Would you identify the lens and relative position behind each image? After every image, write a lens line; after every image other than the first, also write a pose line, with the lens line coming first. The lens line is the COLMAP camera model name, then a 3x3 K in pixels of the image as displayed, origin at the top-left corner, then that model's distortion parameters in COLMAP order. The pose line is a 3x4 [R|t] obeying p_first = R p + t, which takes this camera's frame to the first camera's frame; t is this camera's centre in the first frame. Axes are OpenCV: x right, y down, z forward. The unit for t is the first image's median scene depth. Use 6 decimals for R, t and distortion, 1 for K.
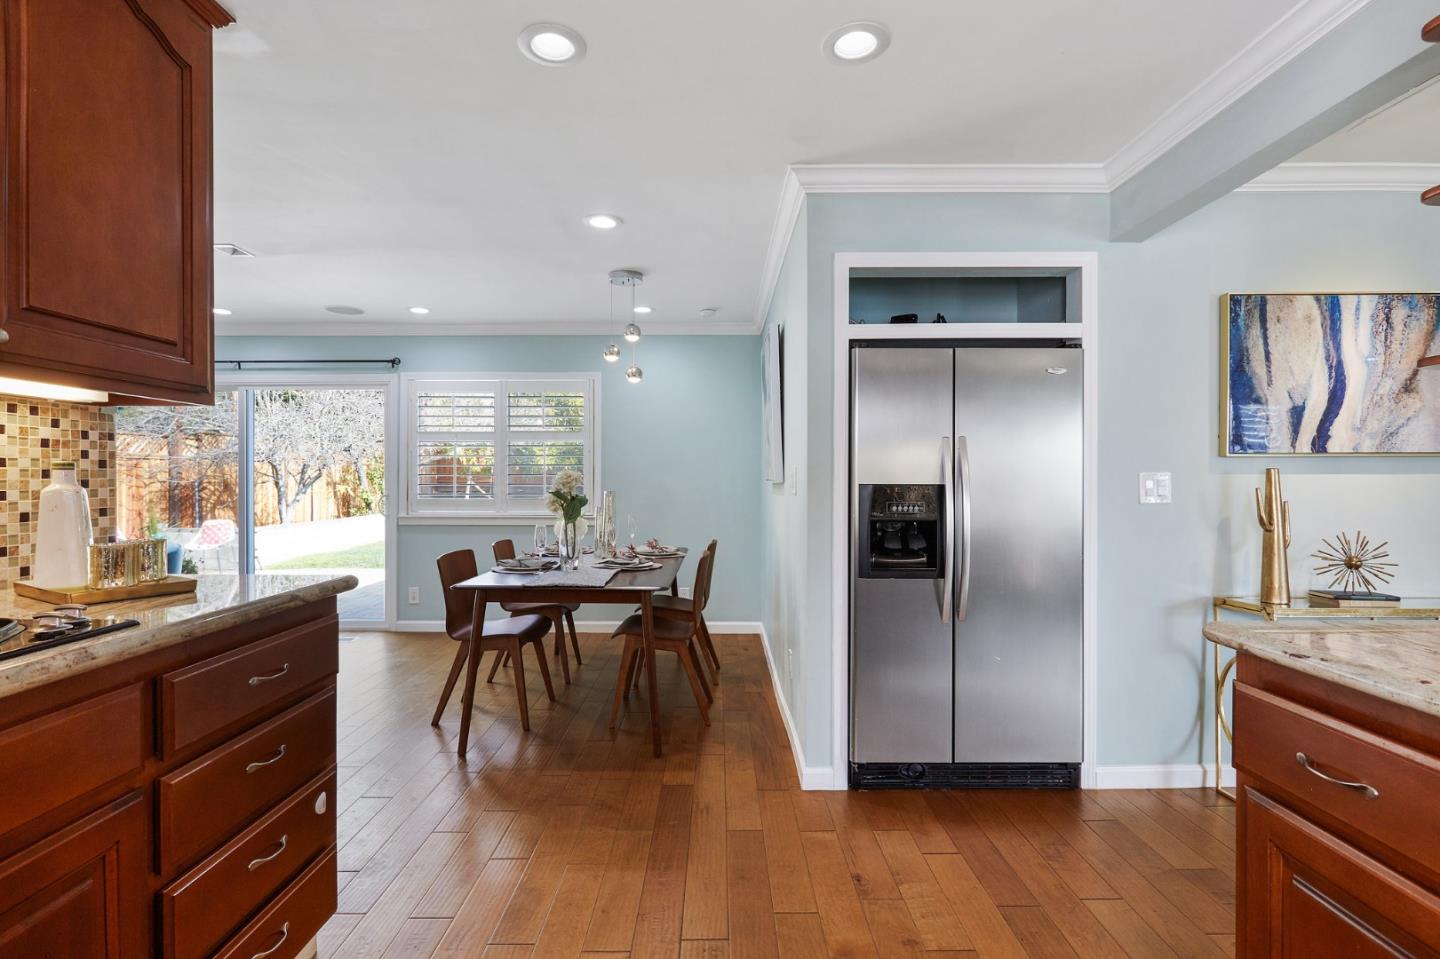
lens RADIAL K [[680.4, 0, 720.0], [0, 680.4, 479.5], [0, 0, 1]] dist [-0.000385, 0.000584]
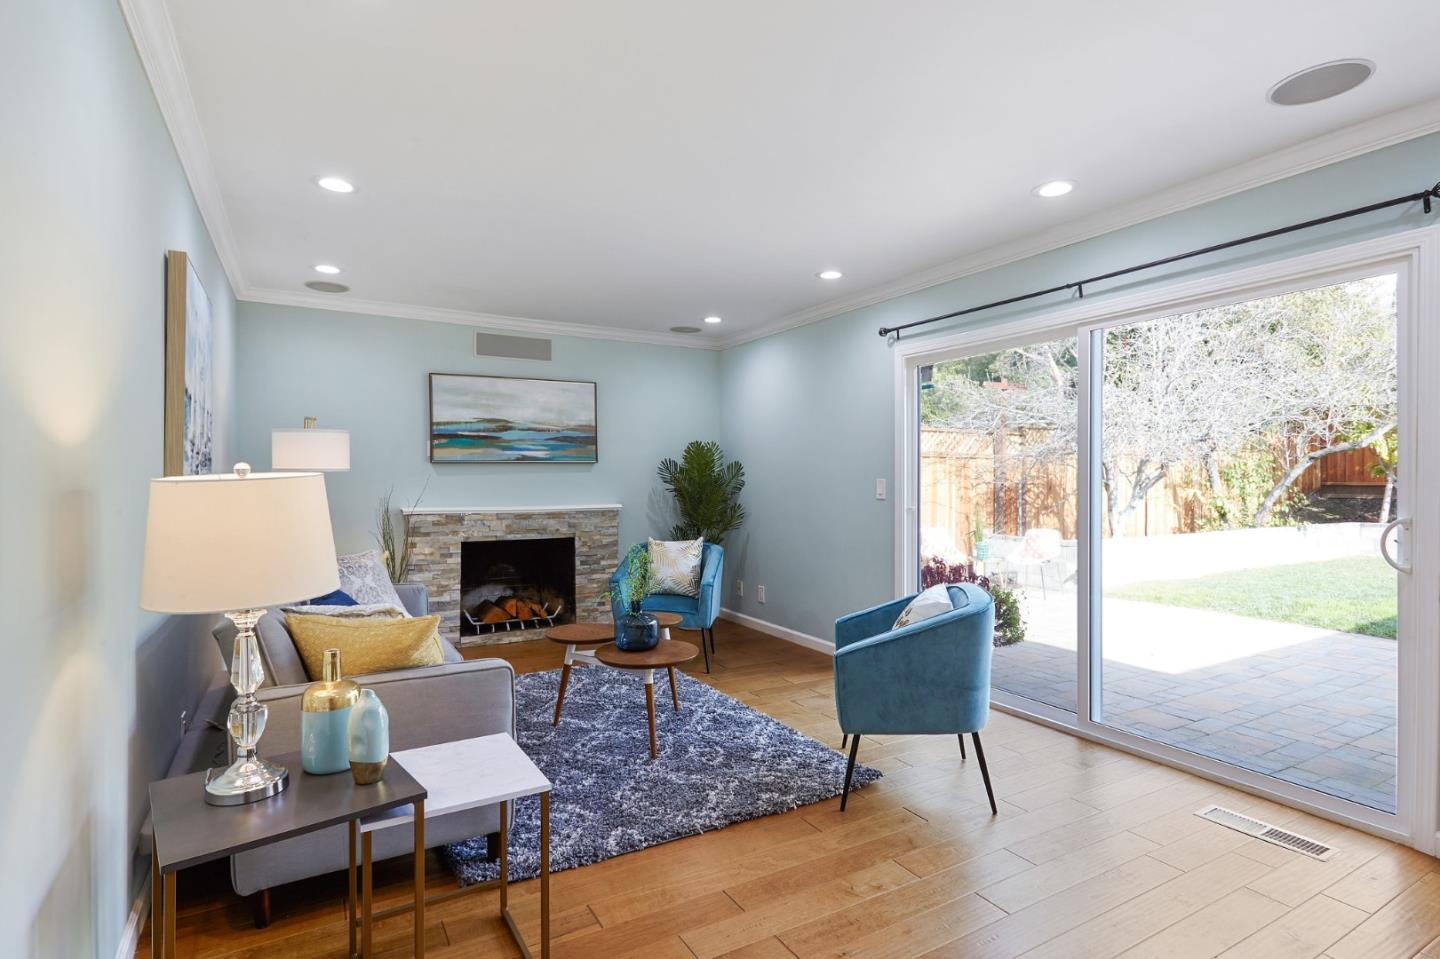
lens RADIAL K [[709.8, 0, 720.0], [0, 709.8, 479.5], [0, 0, 1]] dist [0.001026, -0.000245]
pose [[0.490923, 0.001978, -0.871201, -0.412929], [-0.002366, 0.999997, 0.000938, -0.003032], [0.871200, 0.001600, 0.490926, 0.543596]]
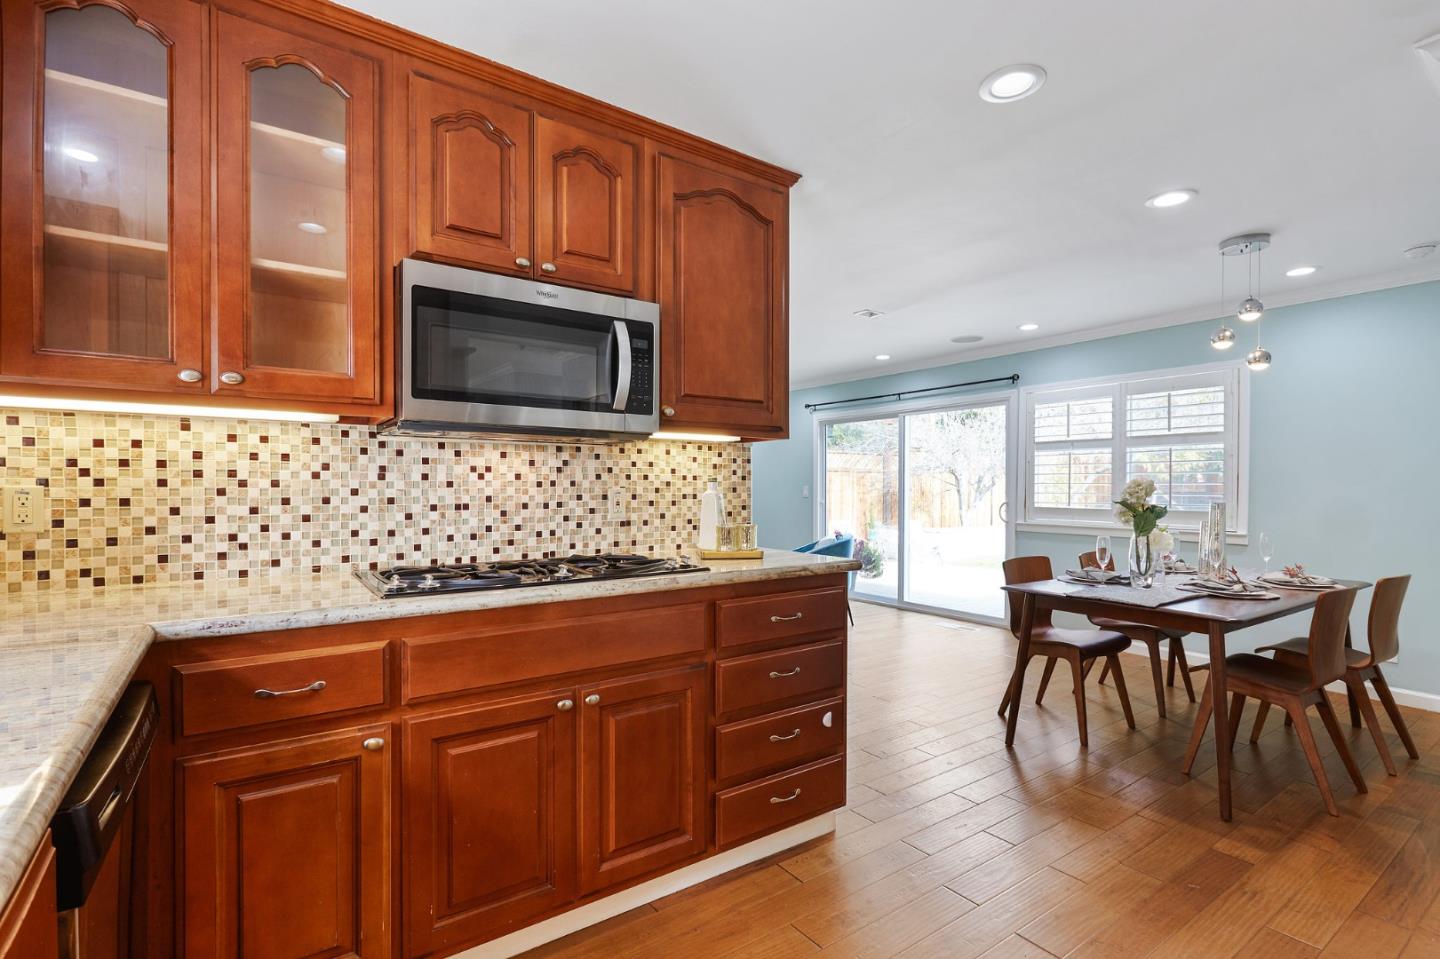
lens RADIAL K [[680.5, 0, 717.6], [0, 680.5, 487.5], [0, 0, 1]] dist [0.001471, 0.000131]
pose [[0.572251, 0.002231, -0.820075, 0.175660], [-0.002769, 0.999996, 0.000788, -0.000596], [0.820074, 0.001819, 0.572255, 0.004687]]
